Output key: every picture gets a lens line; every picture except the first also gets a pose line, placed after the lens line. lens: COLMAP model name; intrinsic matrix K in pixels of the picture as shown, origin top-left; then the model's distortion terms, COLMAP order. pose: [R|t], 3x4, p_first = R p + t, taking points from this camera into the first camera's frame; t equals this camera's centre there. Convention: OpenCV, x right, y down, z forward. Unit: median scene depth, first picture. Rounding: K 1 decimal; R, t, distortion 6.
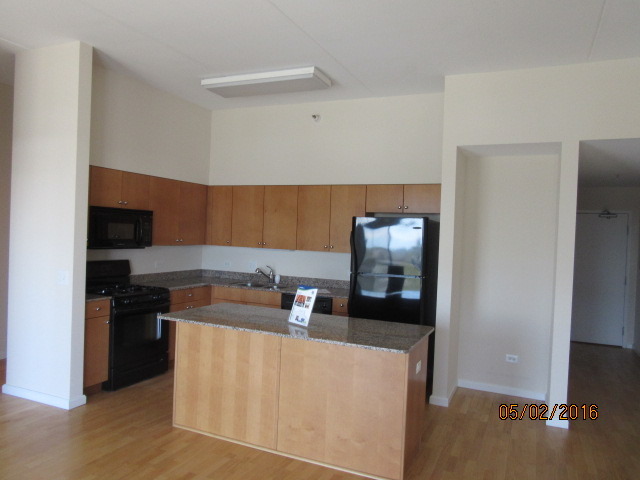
lens RADIAL K [[484.1, 0, 316.1], [0, 484.1, 242.7], [0, 0, 1]] dist [-0.007413, 0.006840]
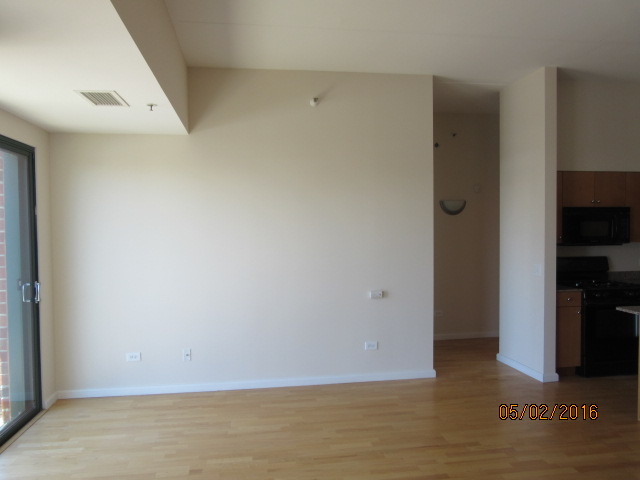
lens RADIAL K [[484.1, 0, 318.3], [0, 484.1, 243.9], [0, 0, 1]] dist [-0.007413, 0.006840]
pose [[0.552874, -0.017151, -0.833089, 0.133038], [0.015365, 0.999828, -0.010387, 0.010367], [0.833123, -0.007058, 0.553042, -0.078895]]
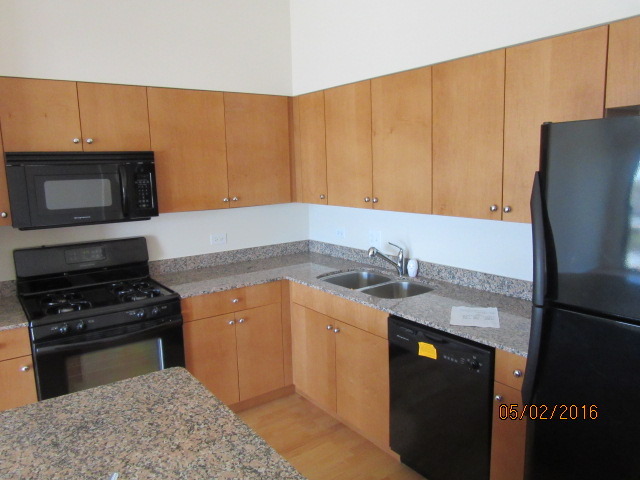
lens RADIAL K [[484.1, 0, 323.6], [0, 484.1, 241.2], [0, 0, 1]] dist [-0.007413, 0.006840]
pose [[0.872150, 0.016034, -0.488975, 0.101443], [0.049637, 0.991406, 0.121042, -0.021535], [0.486713, -0.129838, 0.863859, 0.612238]]
